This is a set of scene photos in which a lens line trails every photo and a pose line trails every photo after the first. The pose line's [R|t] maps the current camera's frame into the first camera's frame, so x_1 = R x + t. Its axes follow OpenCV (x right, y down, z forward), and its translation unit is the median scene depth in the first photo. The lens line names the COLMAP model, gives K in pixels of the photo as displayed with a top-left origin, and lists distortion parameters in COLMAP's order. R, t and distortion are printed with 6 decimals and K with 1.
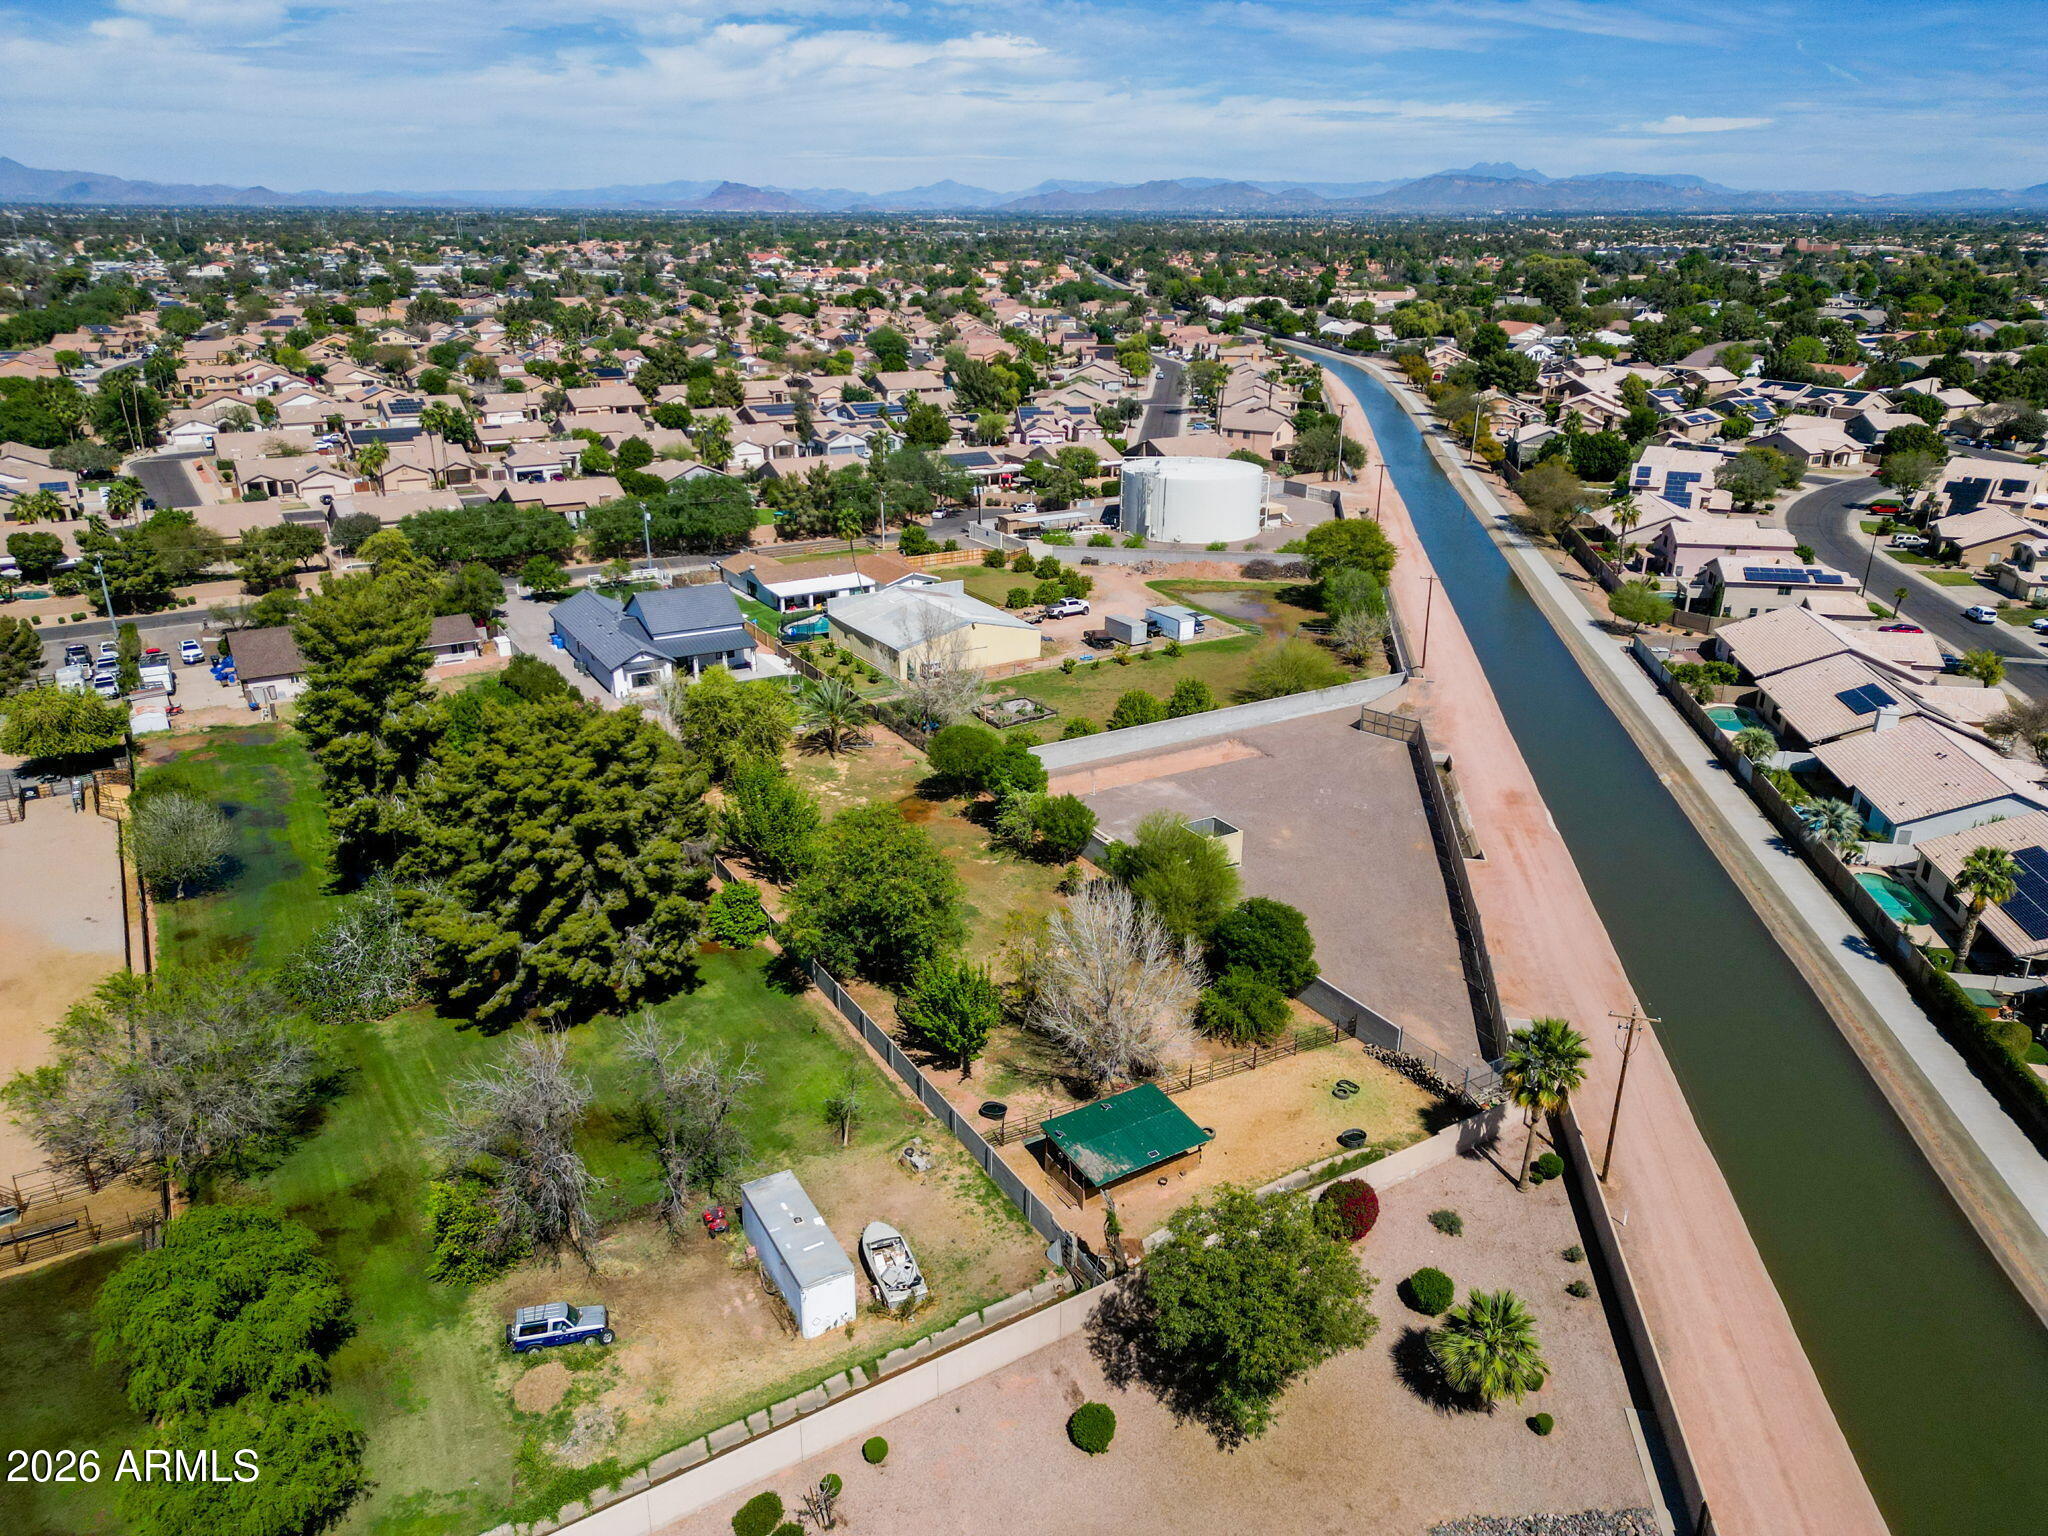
lens RADIAL K [[1423.1, 0, 1017.5], [0, 1423.1, 773.7], [0, 0, 1]] dist [0.093197, -0.094747]
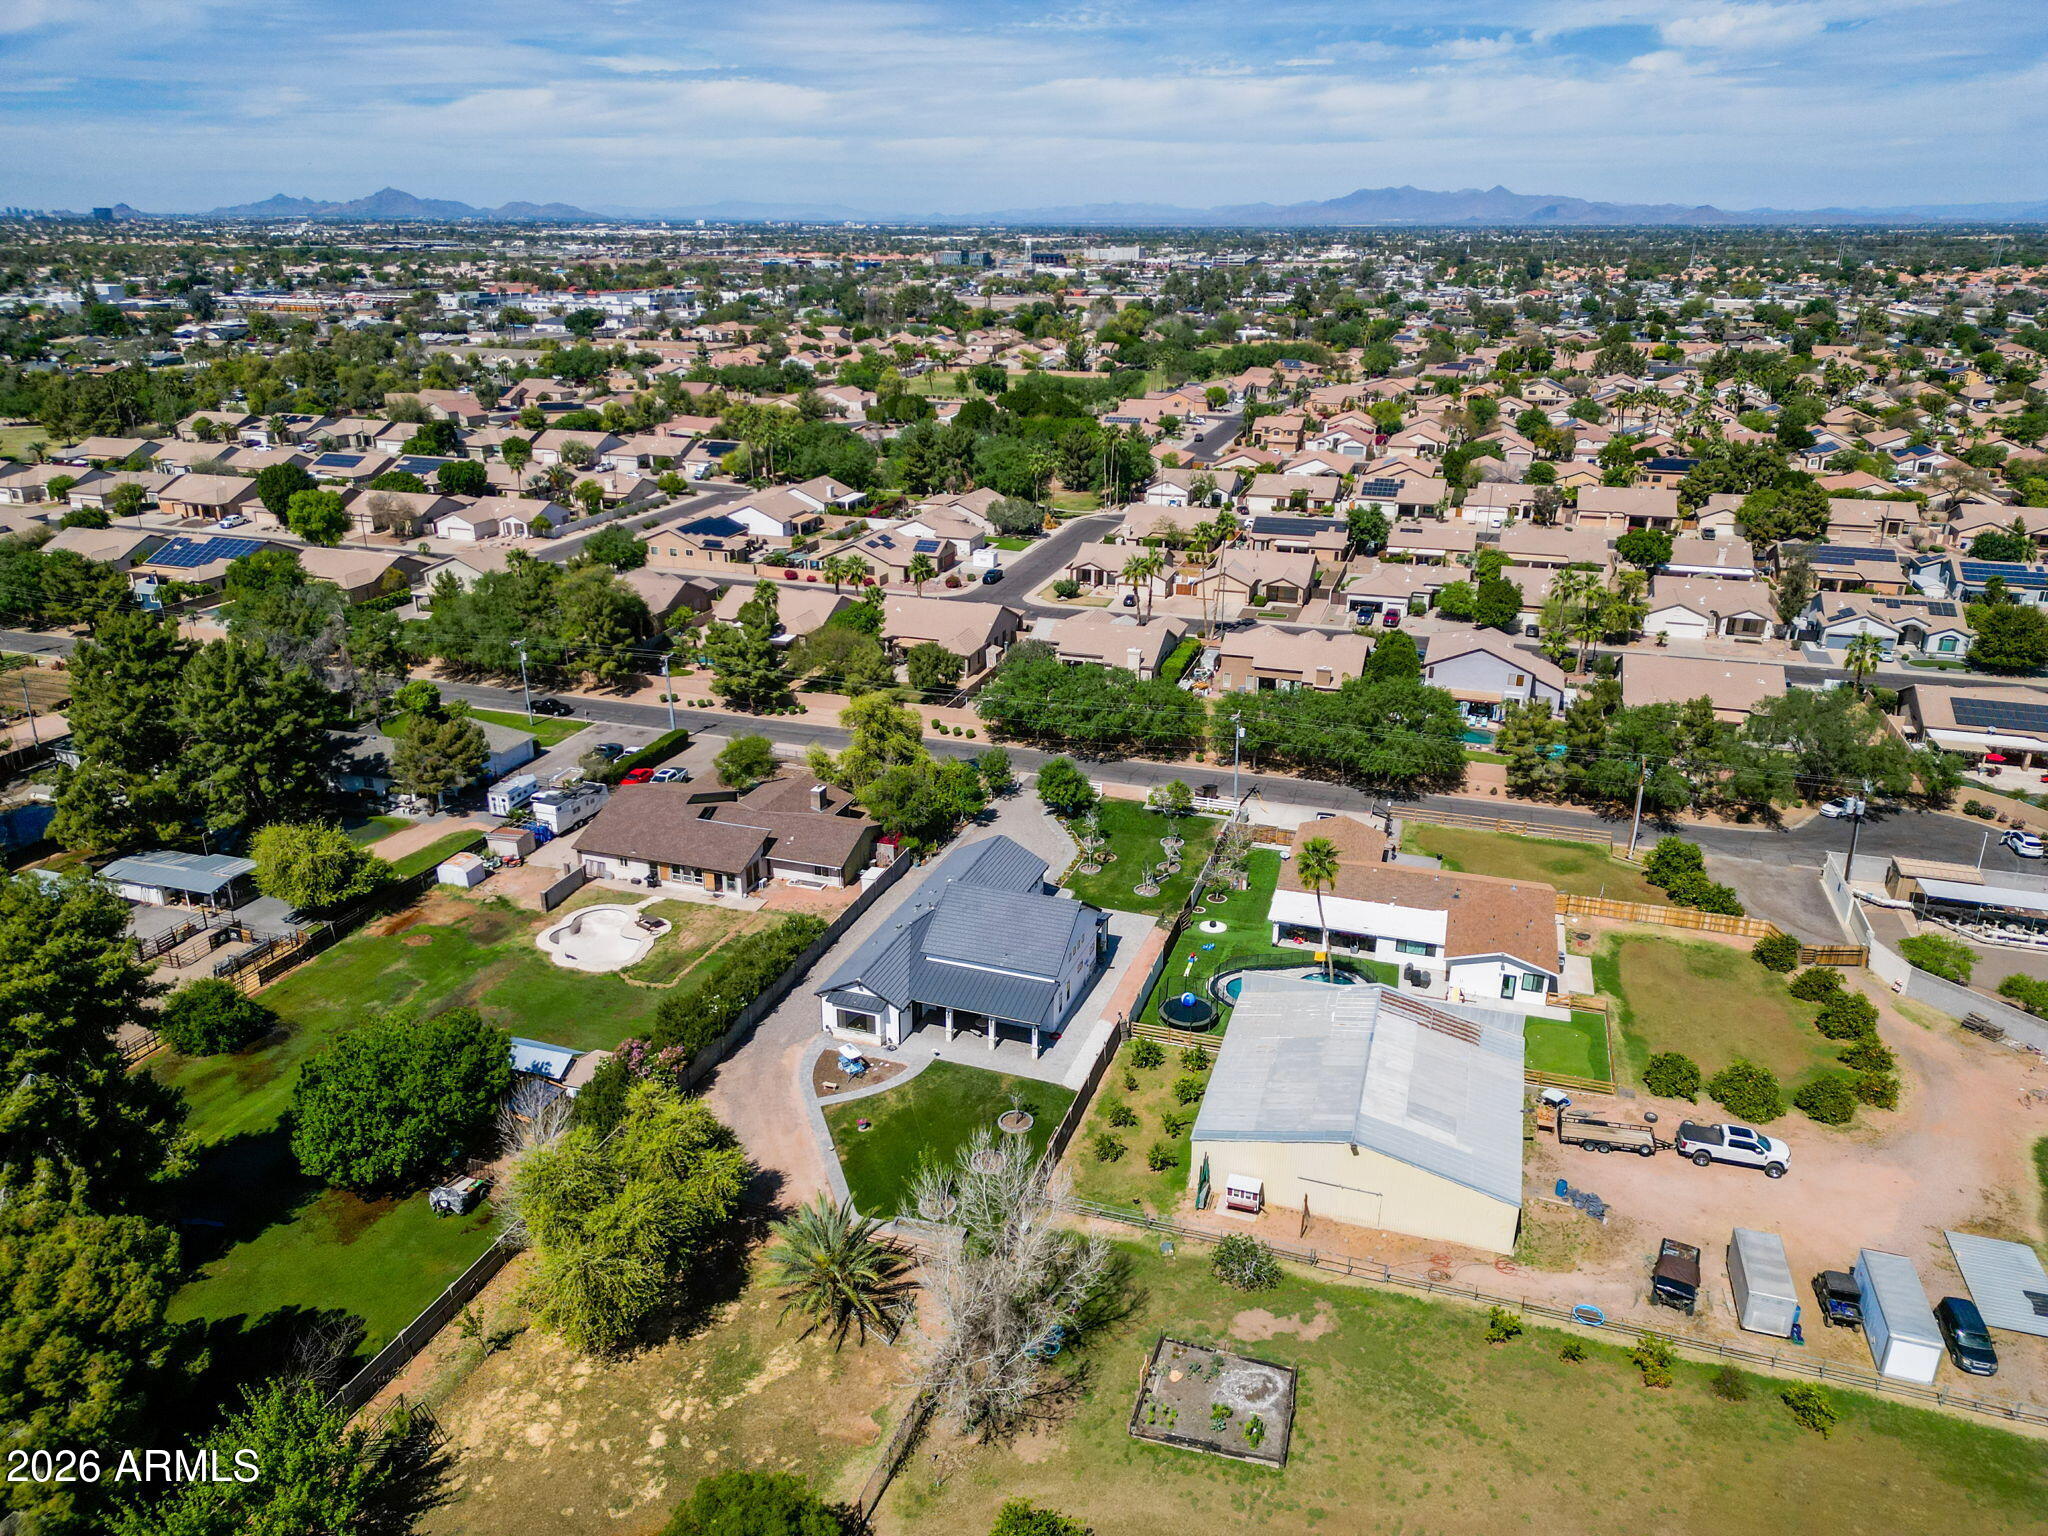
lens RADIAL K [[1423.1, 0, 1017.5], [0, 1423.1, 773.7], [0, 0, 1]] dist [0.093197, -0.094747]
pose [[0.644540, 0.271594, -0.714706, 0.157679], [-0.278587, 0.953944, 0.111269, -0.181058], [0.712009, 0.127391, 0.690517, 0.383380]]
